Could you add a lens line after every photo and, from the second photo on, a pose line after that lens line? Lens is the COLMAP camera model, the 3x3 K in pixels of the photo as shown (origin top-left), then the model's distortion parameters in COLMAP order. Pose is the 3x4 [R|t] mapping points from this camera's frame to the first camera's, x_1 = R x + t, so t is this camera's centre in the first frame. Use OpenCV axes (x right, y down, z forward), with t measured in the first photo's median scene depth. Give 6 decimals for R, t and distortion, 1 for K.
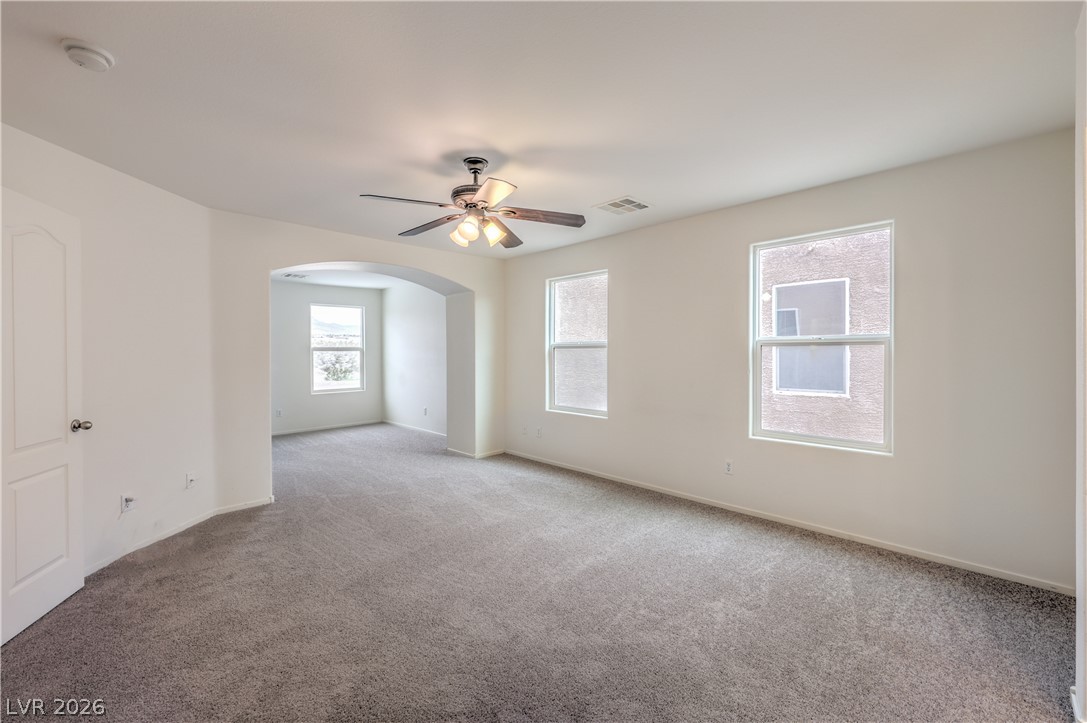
lens RADIAL K [[450.7, 0, 544.1], [0, 450.7, 352.8], [0, 0, 1]] dist [0.001543, 0.000129]
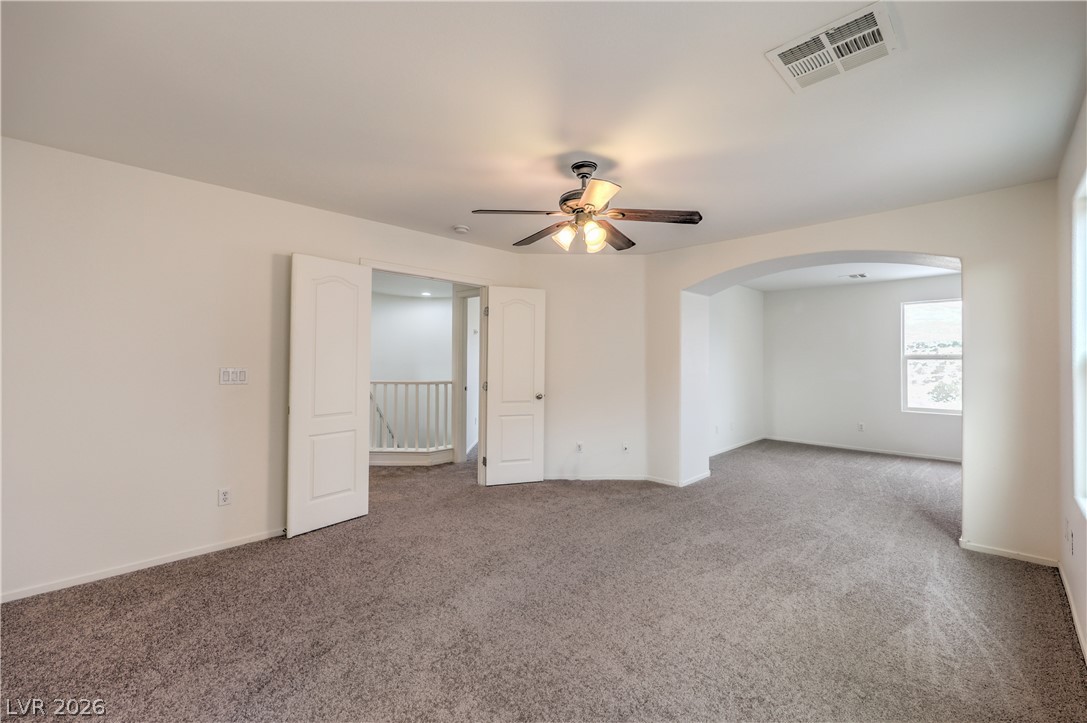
lens RADIAL K [[450.7, 0, 544.1], [0, 450.7, 352.8], [0, 0, 1]] dist [0.001543, 0.000129]
pose [[0.018032, -0.008730, -0.999799, 0.674826], [-0.010838, 0.999901, -0.008926, -0.004854], [0.999779, 0.010997, 0.017936, 0.734520]]
